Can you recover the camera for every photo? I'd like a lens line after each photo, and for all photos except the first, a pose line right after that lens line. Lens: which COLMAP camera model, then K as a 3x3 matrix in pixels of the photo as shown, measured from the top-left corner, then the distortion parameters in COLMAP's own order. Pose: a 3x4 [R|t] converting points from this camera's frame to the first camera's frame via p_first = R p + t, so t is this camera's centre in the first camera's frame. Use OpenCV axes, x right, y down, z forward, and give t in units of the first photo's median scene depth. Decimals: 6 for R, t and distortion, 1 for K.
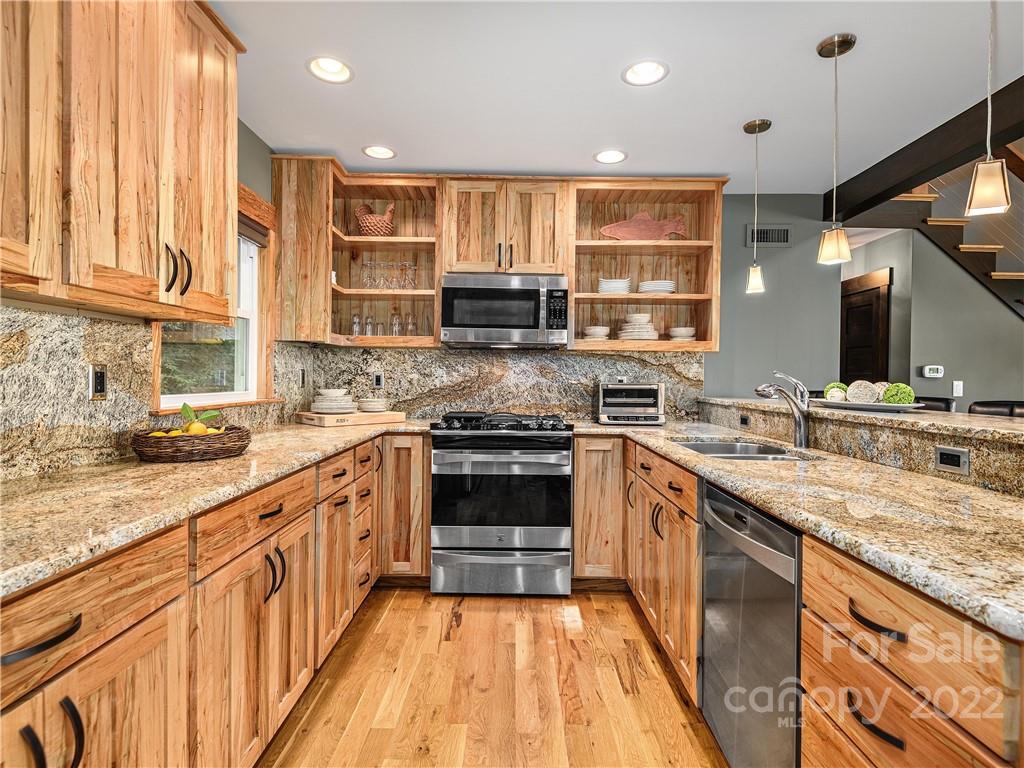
lens RADIAL K [[529.7, 0, 512.0], [0, 529.7, 384.0], [0, 0, 1]] dist [0.039654, -0.041989]
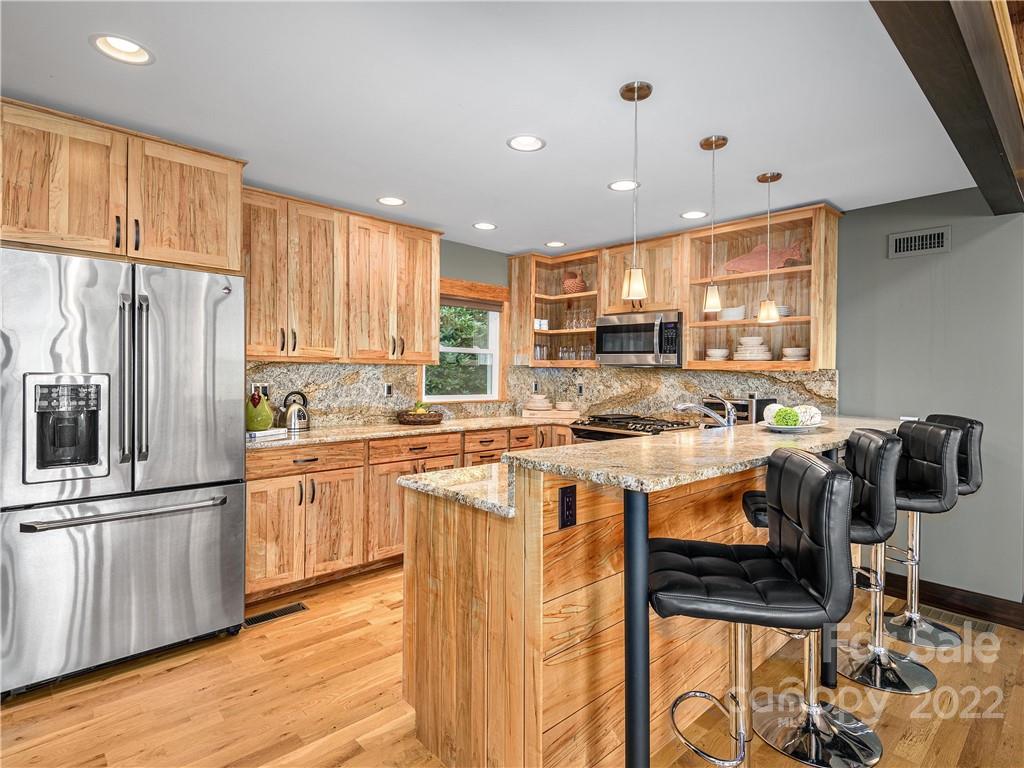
lens RADIAL K [[529.7, 0, 512.0], [0, 529.7, 384.0], [0, 0, 1]] dist [0.039654, -0.041989]
pose [[0.683109, 0.019533, -0.730055, 0.753039], [-0.020344, 0.999763, 0.007713, -0.032586], [0.730033, 0.009583, 0.683344, -0.139098]]
